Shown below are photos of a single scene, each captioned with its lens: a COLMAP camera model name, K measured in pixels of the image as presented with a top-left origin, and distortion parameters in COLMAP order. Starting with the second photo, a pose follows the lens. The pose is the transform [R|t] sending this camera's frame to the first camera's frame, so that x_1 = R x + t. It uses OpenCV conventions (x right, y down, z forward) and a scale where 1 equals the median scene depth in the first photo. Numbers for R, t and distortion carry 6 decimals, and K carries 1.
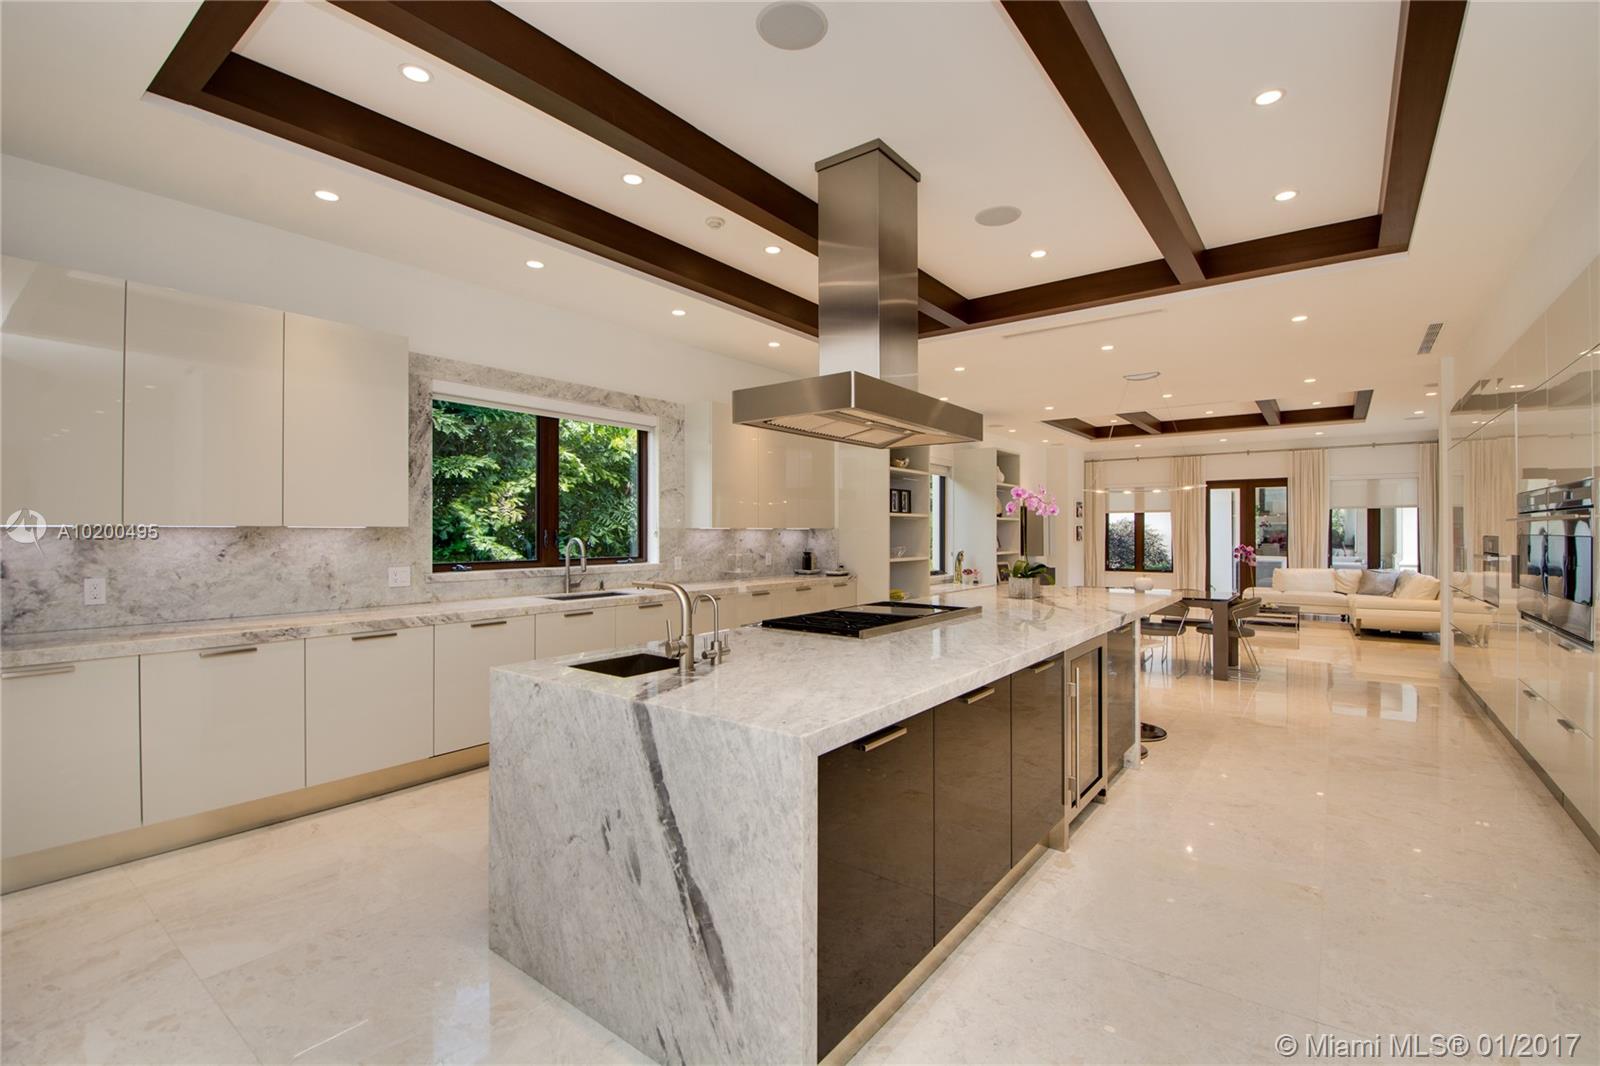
lens RADIAL K [[713.3, 0, 806.4], [0, 713.3, 537.7], [0, 0, 1]] dist [0.001915, -0.000134]
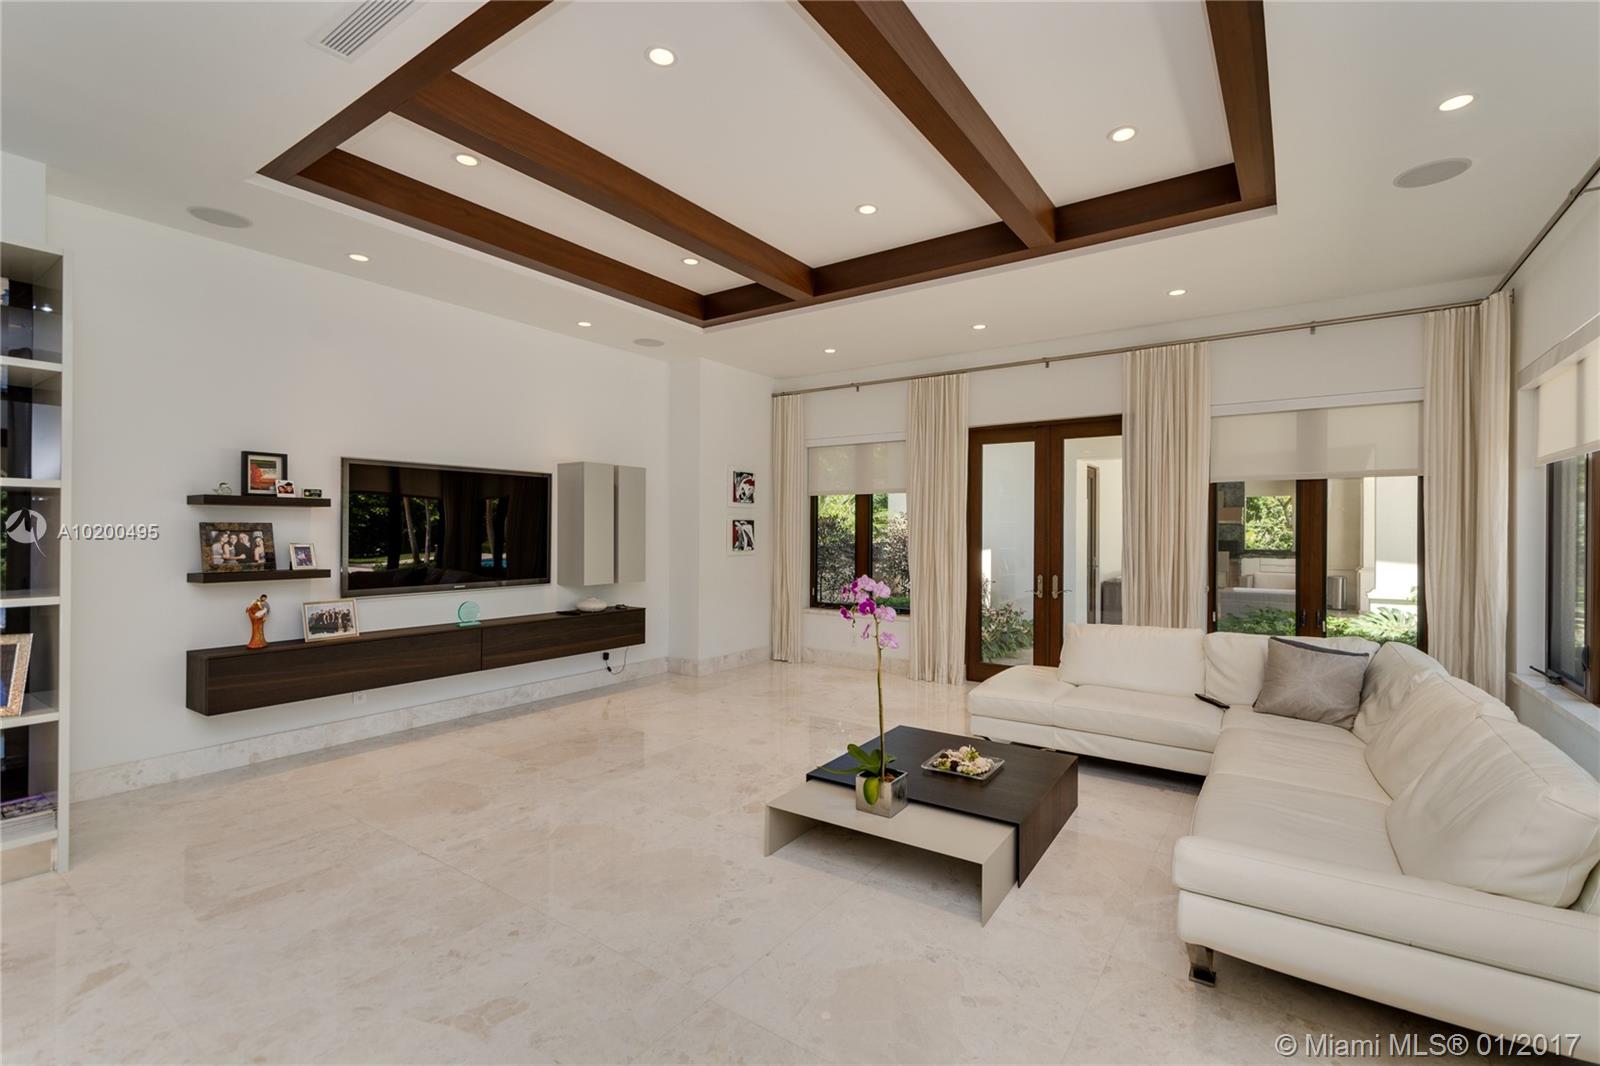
lens RADIAL K [[713.3, 0, 798.0], [0, 713.3, 534.3], [0, 0, 1]] dist [0.001915, -0.000134]
pose [[0.999994, 0.000500, -0.003548, 0.412906], [-0.000422, 0.999760, 0.021890, -0.017558], [0.003558, -0.021888, 0.999754, 0.486334]]
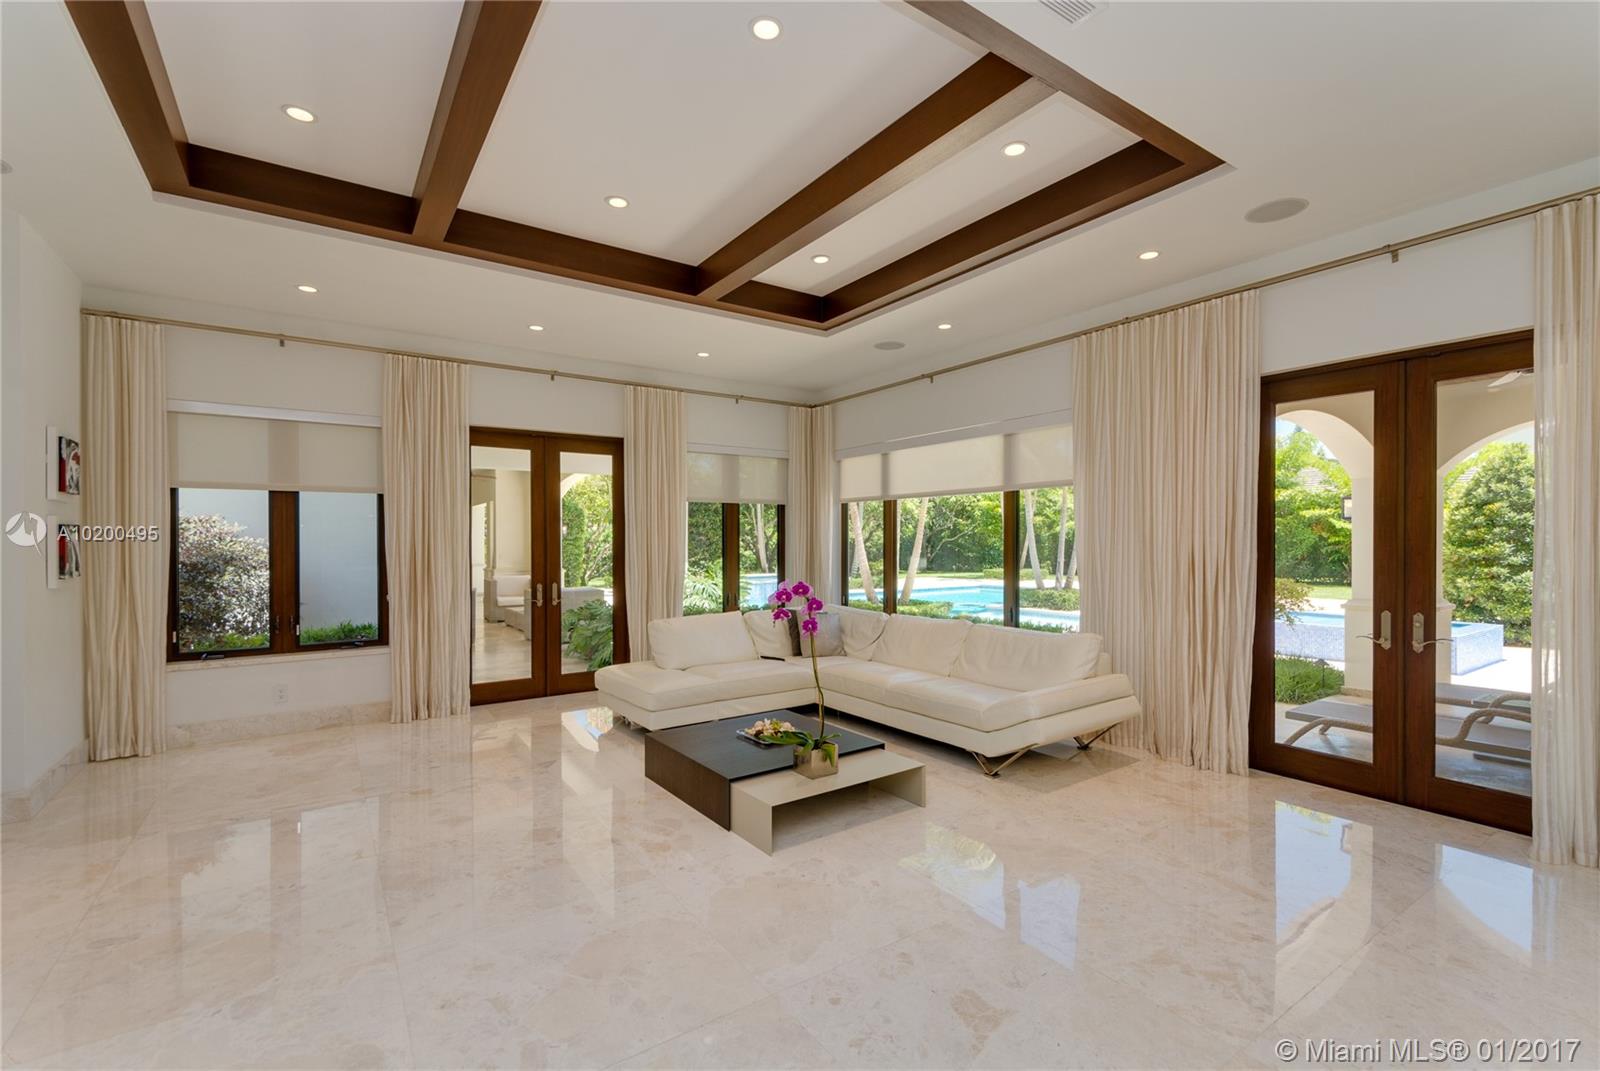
lens RADIAL K [[713.3, 0, 805.4], [0, 713.3, 530.9], [0, 0, 1]] dist [0.001915, -0.000134]
pose [[0.317761, 0.004954, 0.948158, 0.200662], [0.000701, 0.999985, -0.005460, -0.012370], [-0.948171, 0.002400, 0.317753, 0.617186]]
